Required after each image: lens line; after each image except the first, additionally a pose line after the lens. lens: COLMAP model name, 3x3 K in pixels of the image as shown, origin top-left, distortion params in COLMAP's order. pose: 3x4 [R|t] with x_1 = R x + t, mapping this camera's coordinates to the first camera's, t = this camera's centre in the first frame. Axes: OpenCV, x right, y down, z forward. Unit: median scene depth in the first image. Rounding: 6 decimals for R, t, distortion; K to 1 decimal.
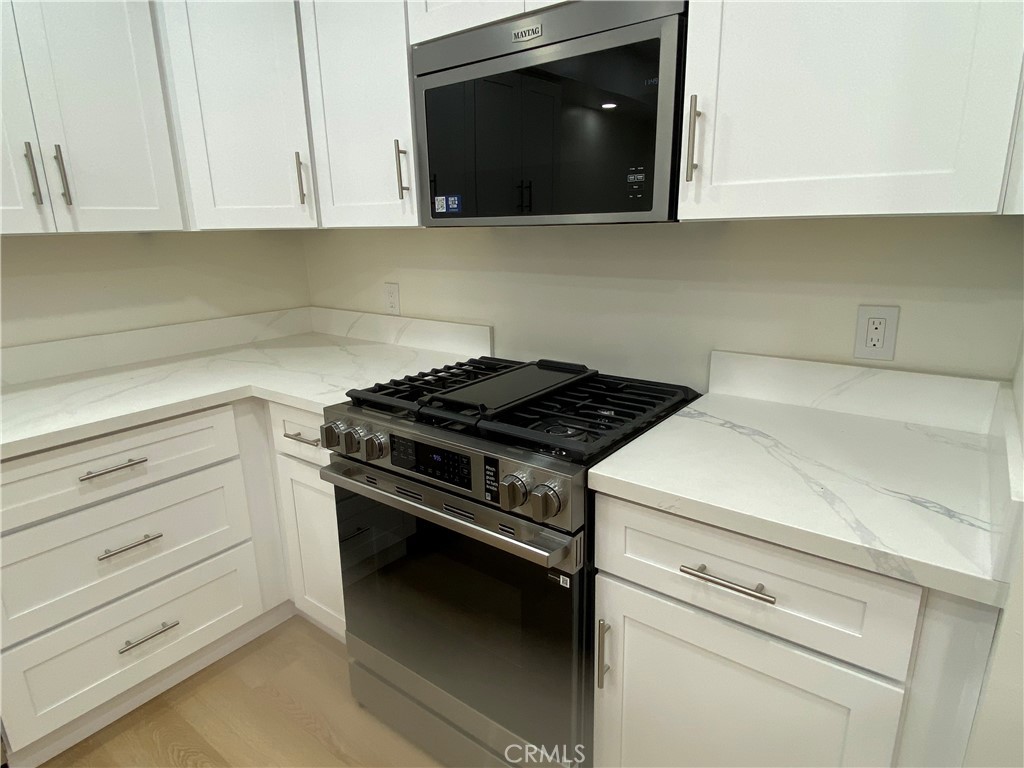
lens RADIAL K [[597.4, 0, 483.2], [0, 597.4, 383.2], [0, 0, 1]] dist [0.036988, -0.000463]
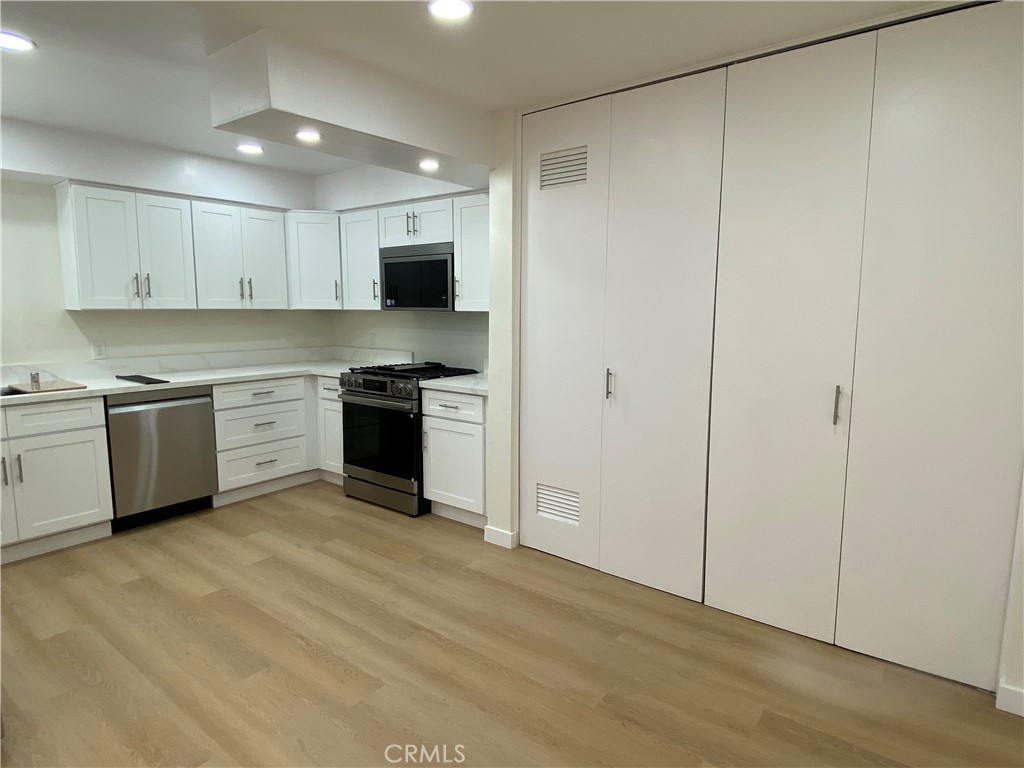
lens RADIAL K [[581.4, 0, 512.0], [0, 581.4, 384.0], [0, 0, 1]] dist [0.000440, -0.000417]
pose [[0.998861, 0.028243, 0.038448, 0.397067], [-0.022800, 0.990544, -0.135287, 0.411227], [-0.041905, 0.134257, 0.990060, -1.581152]]
